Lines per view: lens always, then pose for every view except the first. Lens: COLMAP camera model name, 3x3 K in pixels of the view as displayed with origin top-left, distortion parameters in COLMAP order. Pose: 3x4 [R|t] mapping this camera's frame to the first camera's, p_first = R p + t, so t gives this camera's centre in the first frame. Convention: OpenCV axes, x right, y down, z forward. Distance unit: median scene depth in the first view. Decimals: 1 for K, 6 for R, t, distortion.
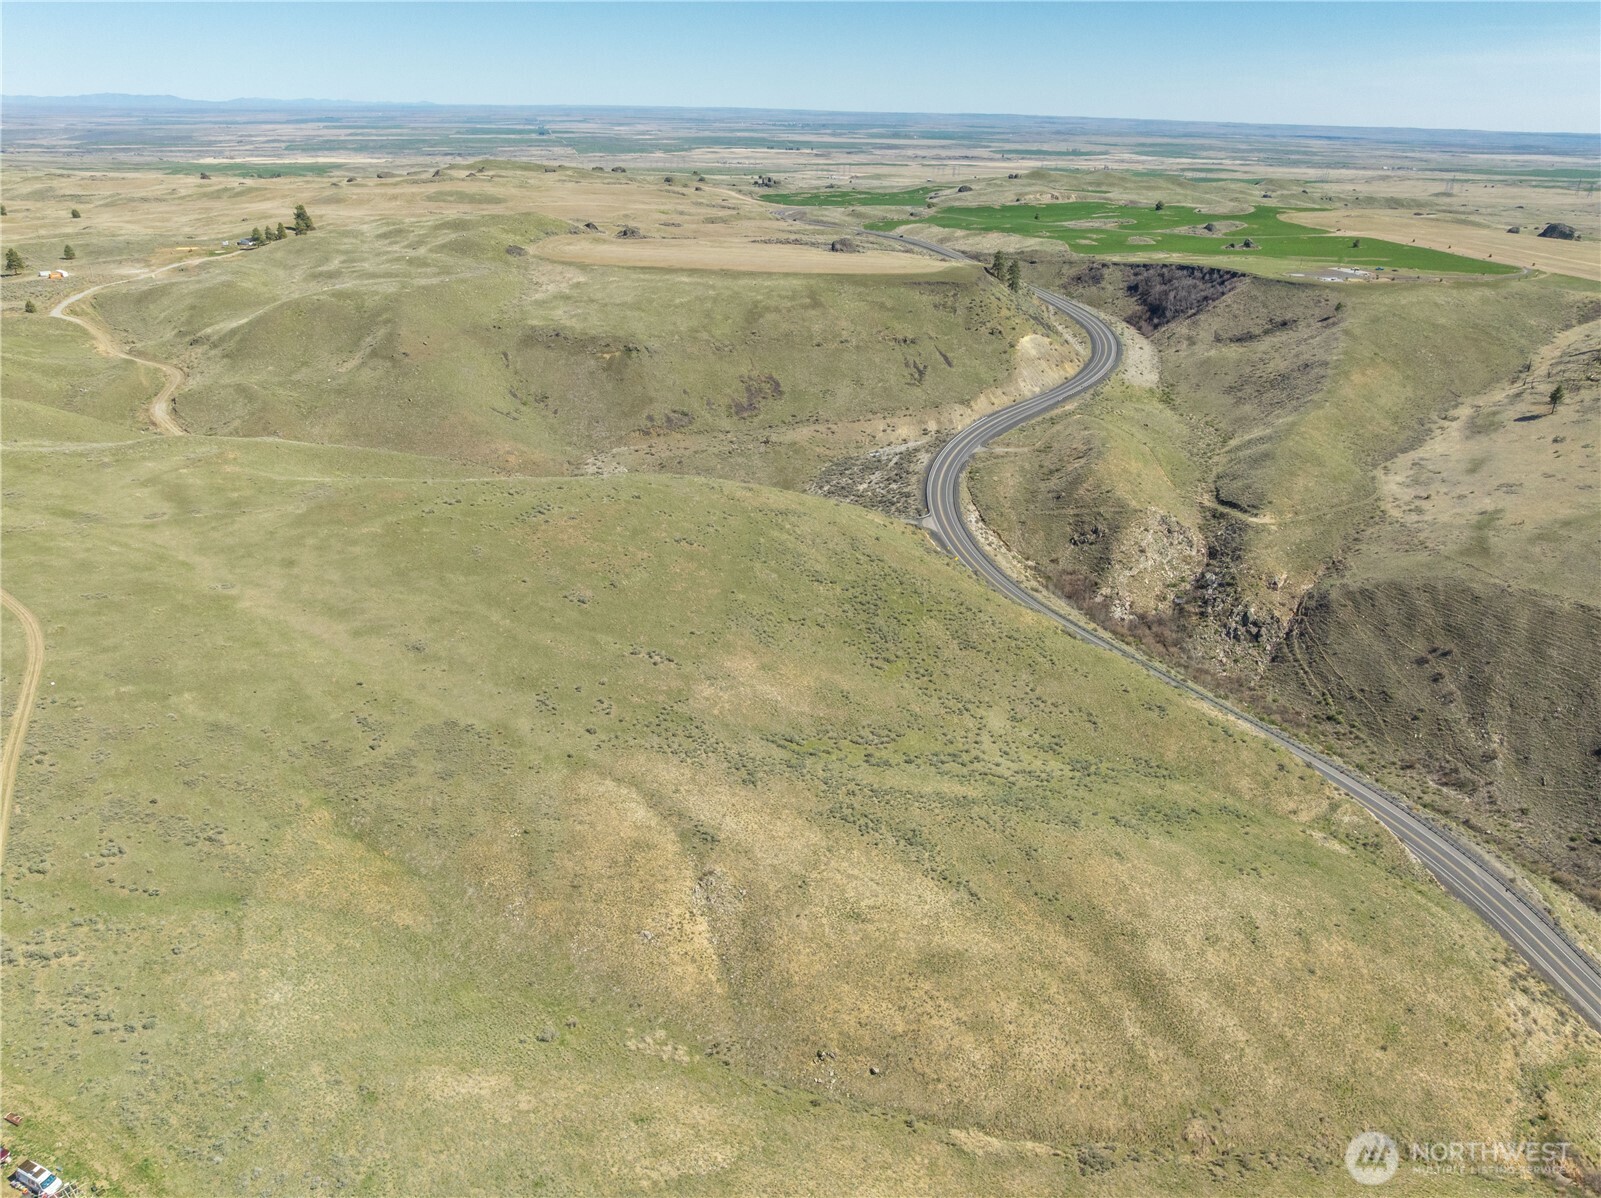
lens RADIAL K [[1128.9, 0, 803.1], [0, 1128.9, 603.0], [0, 0, 1]] dist [-0.040255, 0.004843]
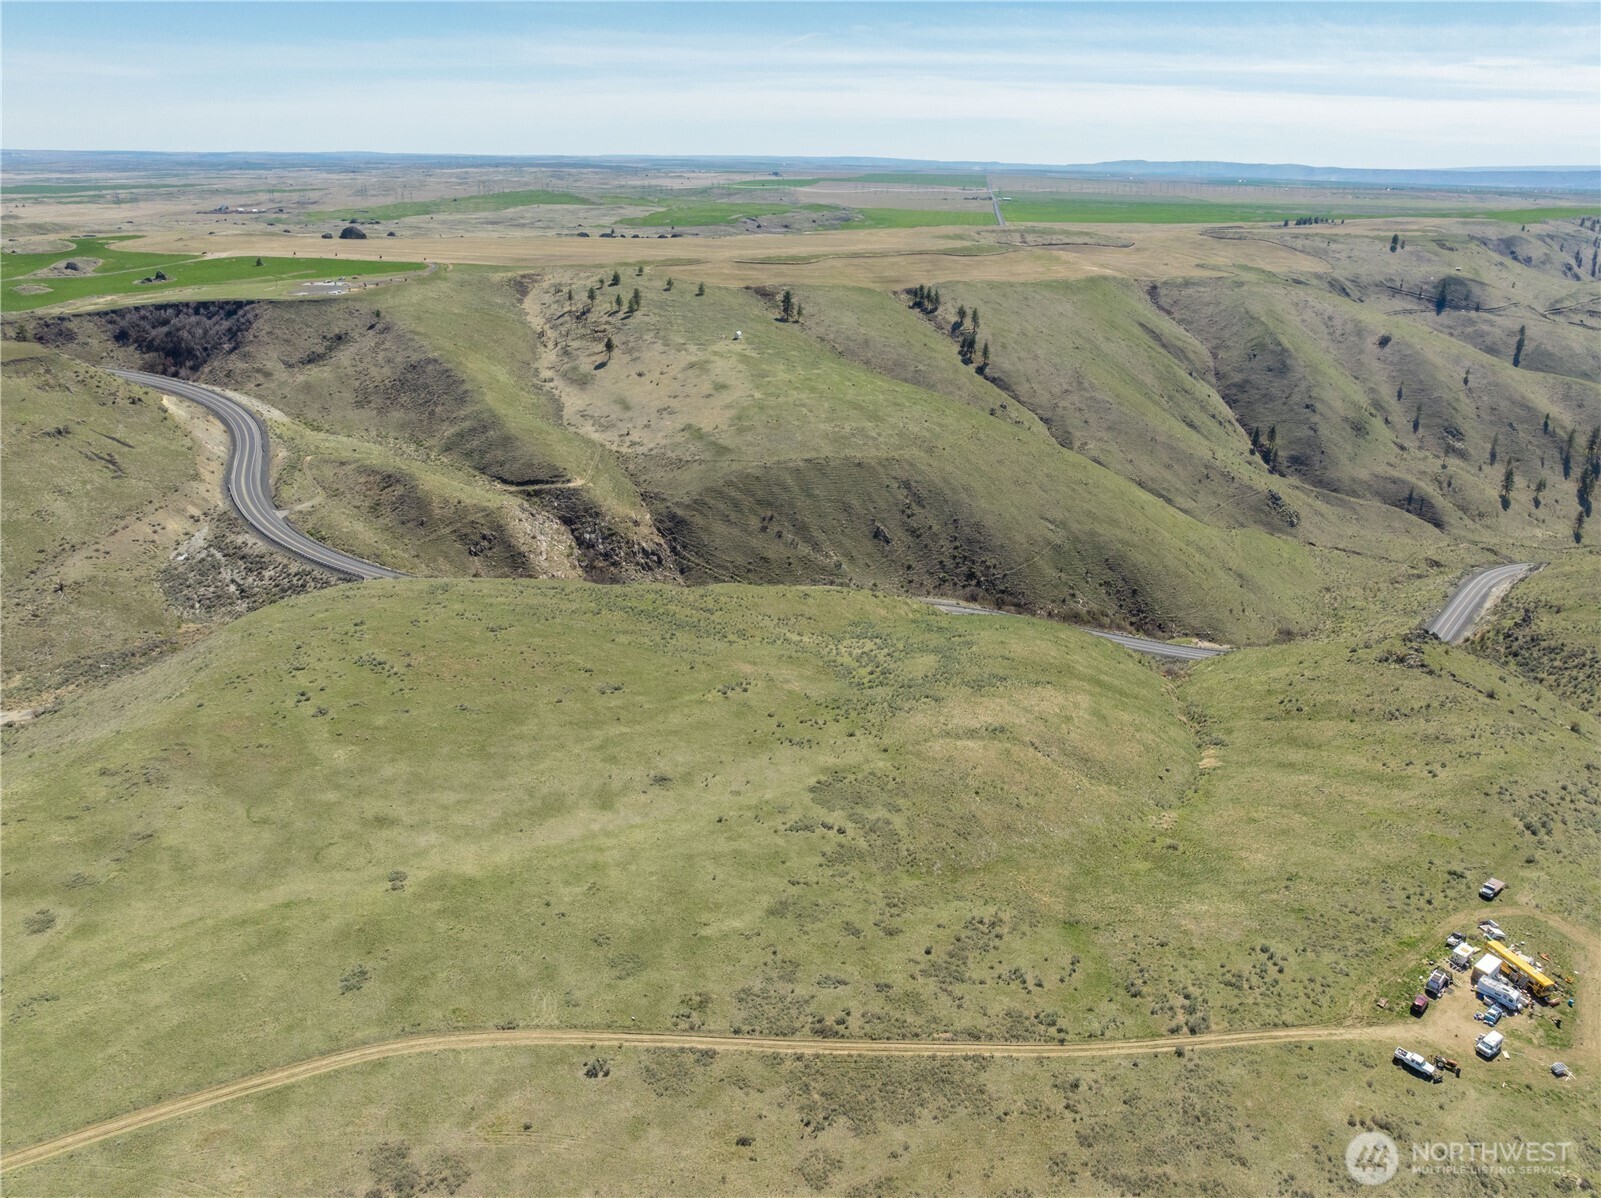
lens RADIAL K [[1128.9, 0, 803.1], [0, 1128.9, 603.0], [0, 0, 1]] dist [-0.040255, 0.004843]
pose [[0.363366, -0.358849, 0.859763, -0.504293], [0.368862, 0.902844, 0.220936, -0.117586], [-0.855515, 0.236853, 0.460429, 0.242387]]
